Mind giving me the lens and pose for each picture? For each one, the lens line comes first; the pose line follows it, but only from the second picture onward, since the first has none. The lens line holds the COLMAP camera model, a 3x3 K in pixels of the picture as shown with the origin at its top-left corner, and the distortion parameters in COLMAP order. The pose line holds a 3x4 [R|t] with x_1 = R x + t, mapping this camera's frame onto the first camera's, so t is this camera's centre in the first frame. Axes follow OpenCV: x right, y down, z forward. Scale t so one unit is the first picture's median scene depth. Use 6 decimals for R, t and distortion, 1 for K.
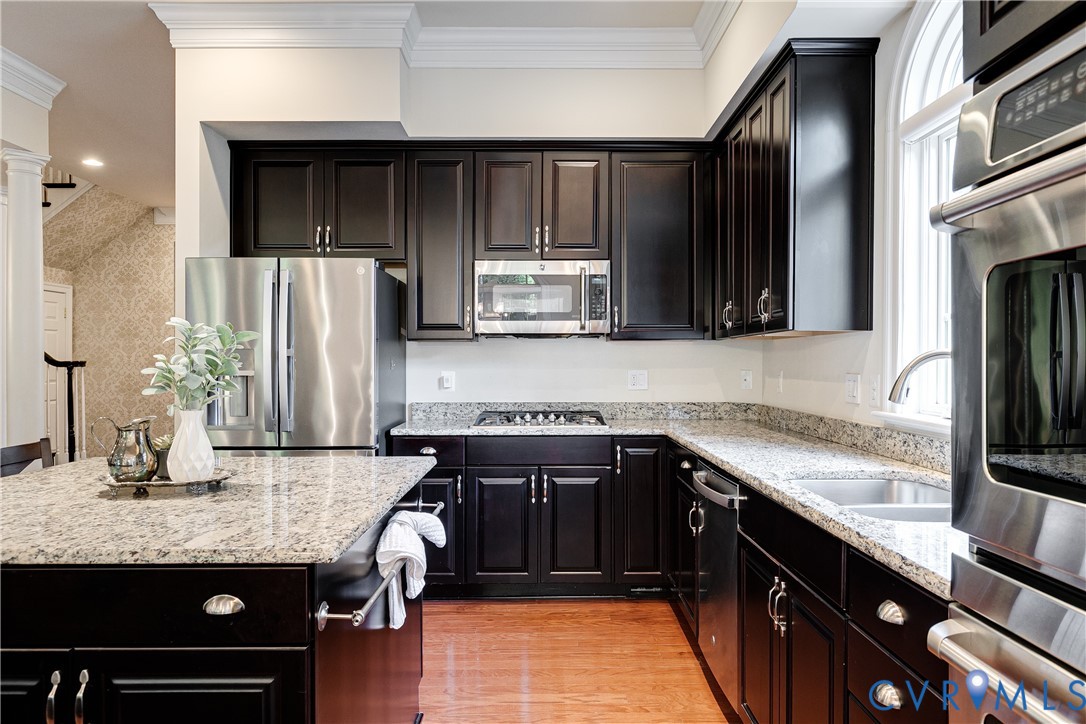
lens RADIAL K [[739.1, 0, 546.7], [0, 739.1, 363.6], [0, 0, 1]] dist [-0.000985, 0.003046]
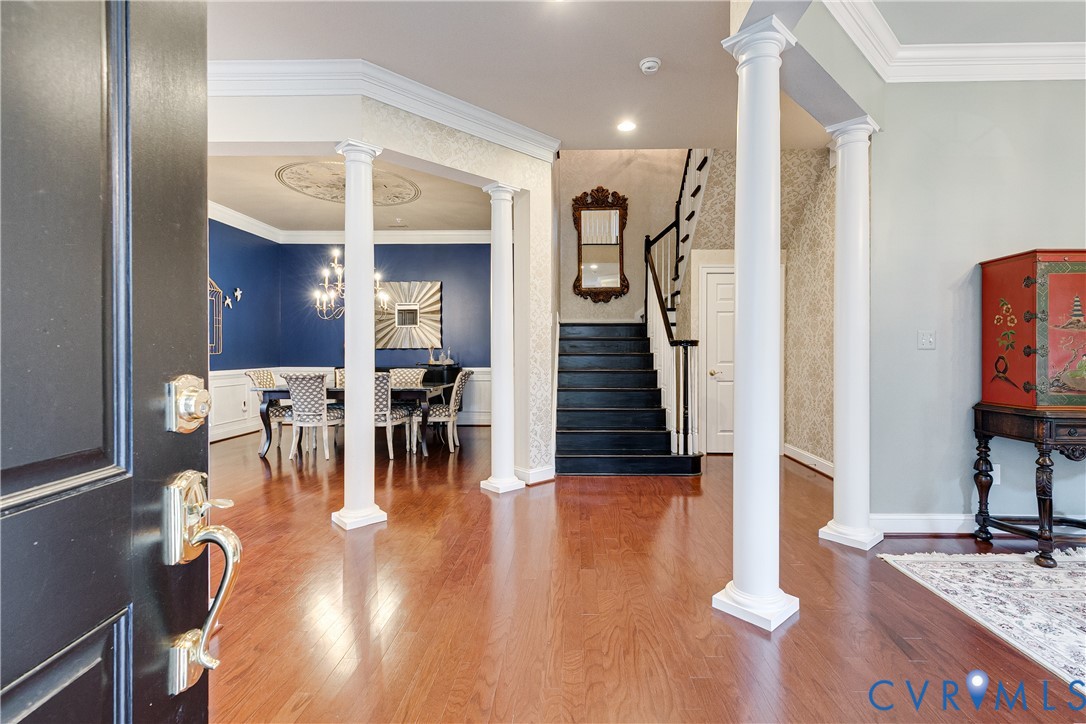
lens RADIAL K [[488.2, 0, 556.0], [0, 488.2, 353.2], [0, 0, 1]] dist [0.008846, -0.001962]
pose [[-0.027164, 0.005452, -0.999616, 0.012482], [-0.005962, 0.999966, 0.005616, 0.019410], [0.999613, 0.006112, -0.027131, 1.512575]]
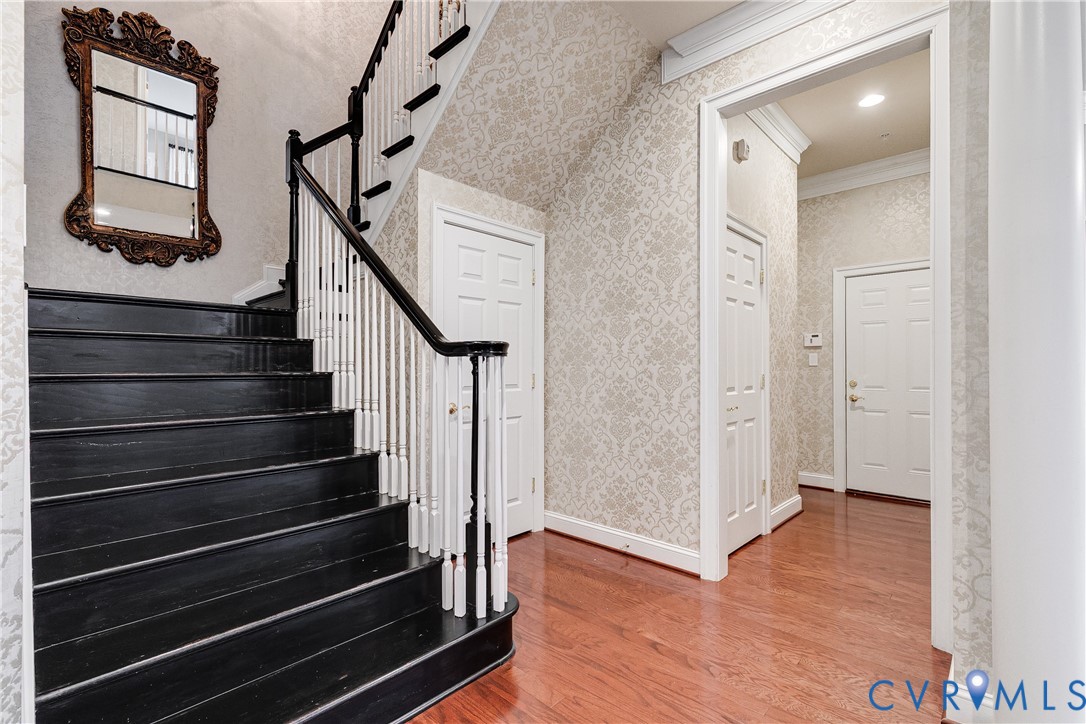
lens RADIAL K [[488.2, 0, 550.6], [0, 488.2, 366.1], [0, 0, 1]] dist [0.008846, -0.001962]
pose [[0.739425, -0.003938, -0.673228, -0.756298], [-0.004565, 0.999931, -0.010863, 0.023063], [0.673224, 0.011105, 0.739355, 1.468413]]
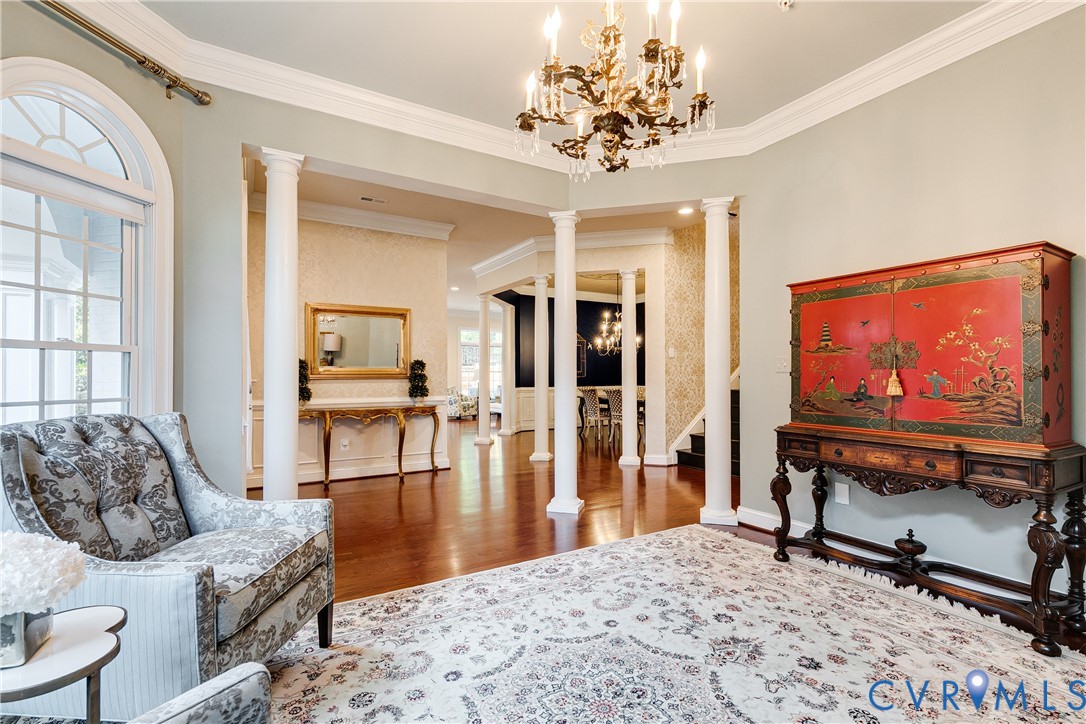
lens RADIAL K [[488.2, 0, 550.7], [0, 488.2, 369.7], [0, 0, 1]] dist [0.008846, -0.001962]
pose [[-0.852806, 0.002282, -0.522224, 0.038758], [0.006431, 0.999961, -0.006132, 0.011934], [0.522189, -0.008587, -0.852787, 2.612703]]
